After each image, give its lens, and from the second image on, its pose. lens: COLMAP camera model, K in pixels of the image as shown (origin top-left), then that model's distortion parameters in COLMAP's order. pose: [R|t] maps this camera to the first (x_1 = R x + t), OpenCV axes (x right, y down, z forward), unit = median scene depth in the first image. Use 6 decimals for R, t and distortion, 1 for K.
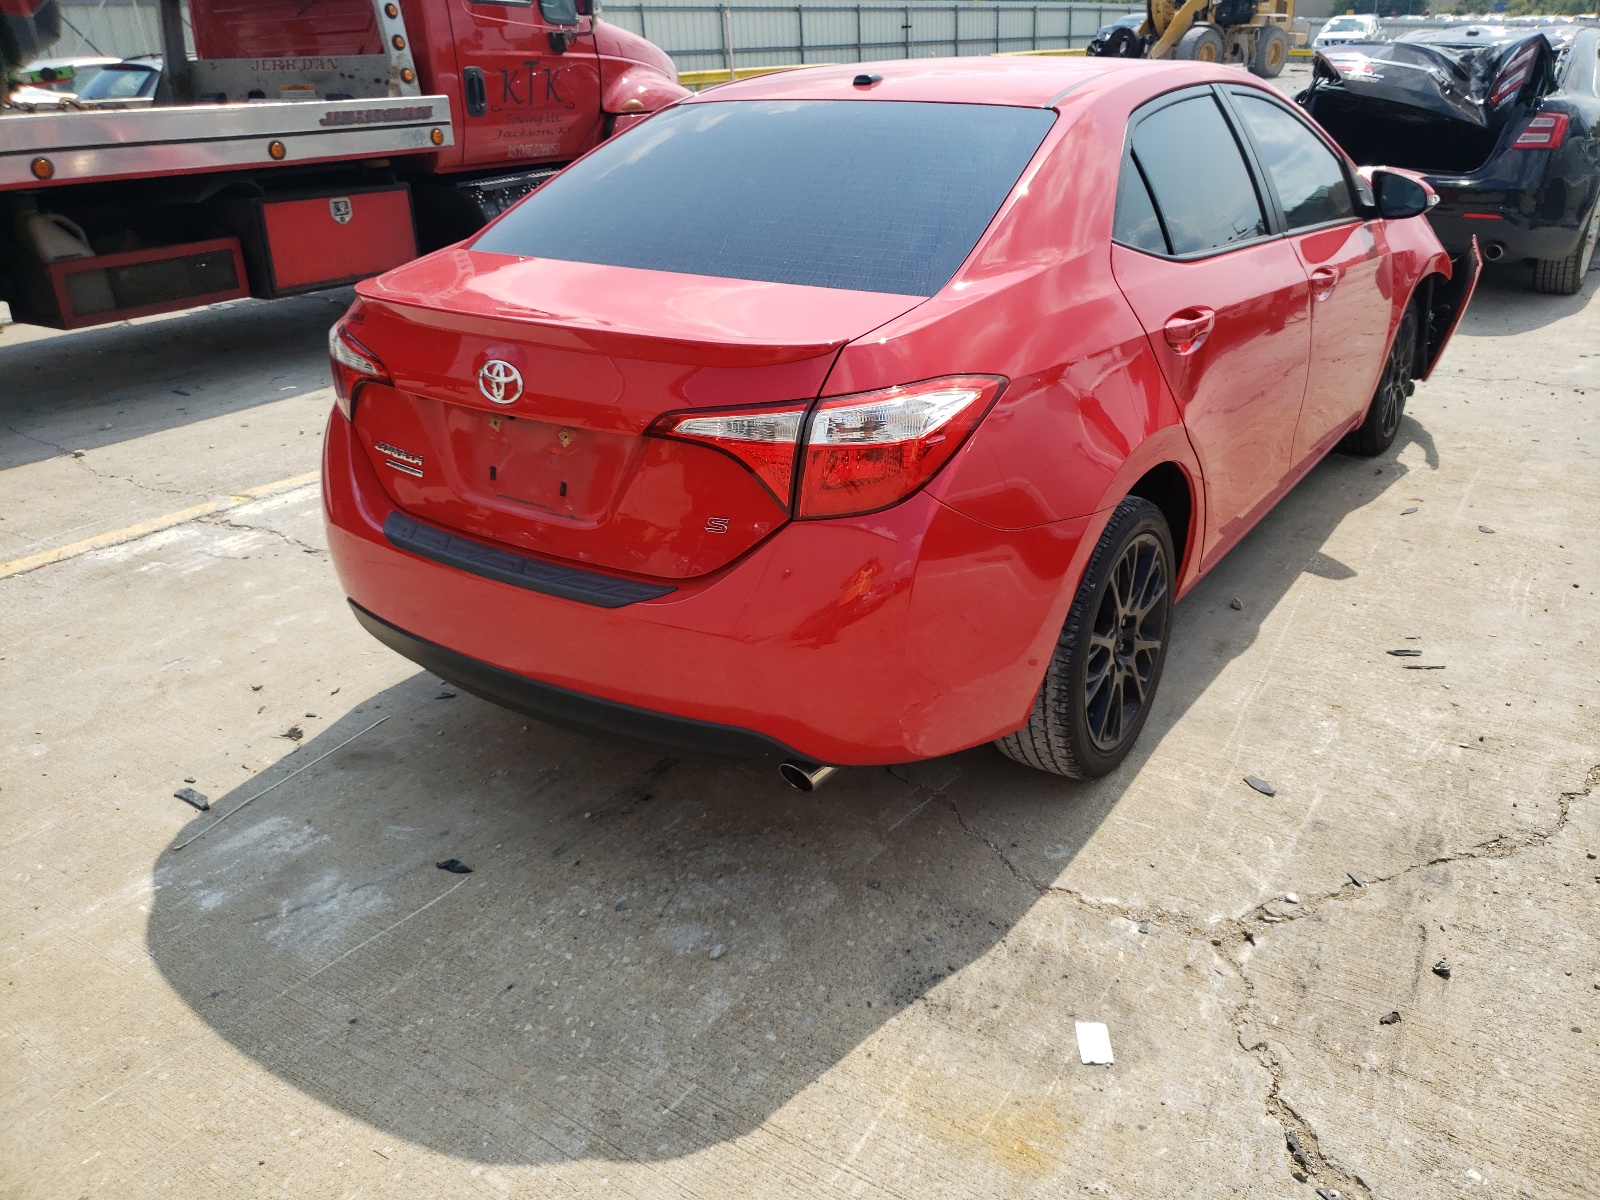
lens RADIAL K [[1276.6, 0, 800.0], [0, 1276.6, 600.0], [0, 0, 1]] dist [0.002573, 0.007457]
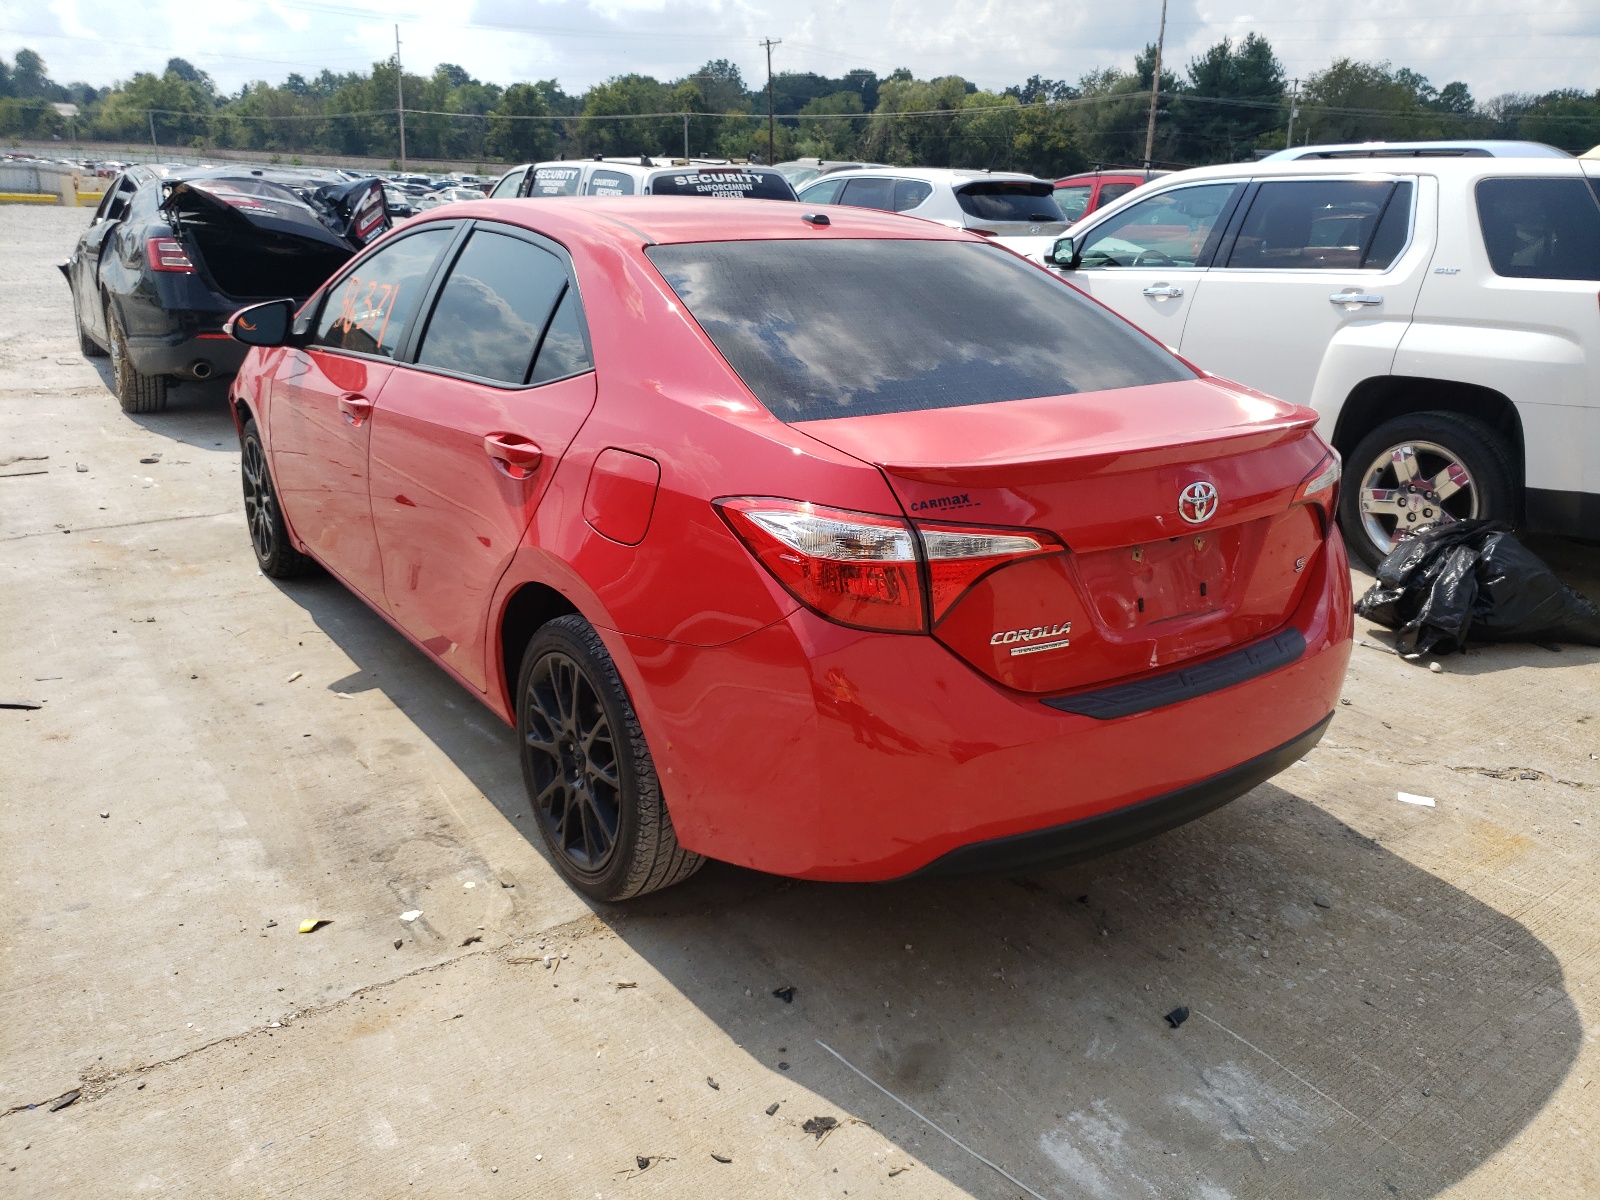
lens RADIAL K [[1329.7, 0, 800.0], [0, 1329.7, 600.0], [0, 0, 1]] dist [0.010163, 0.010054]
pose [[0.306814, -0.260020, 0.915563, -1.283197], [0.351630, 0.924868, 0.144828, -0.349710], [-0.884433, 0.277504, 0.375193, 0.850068]]
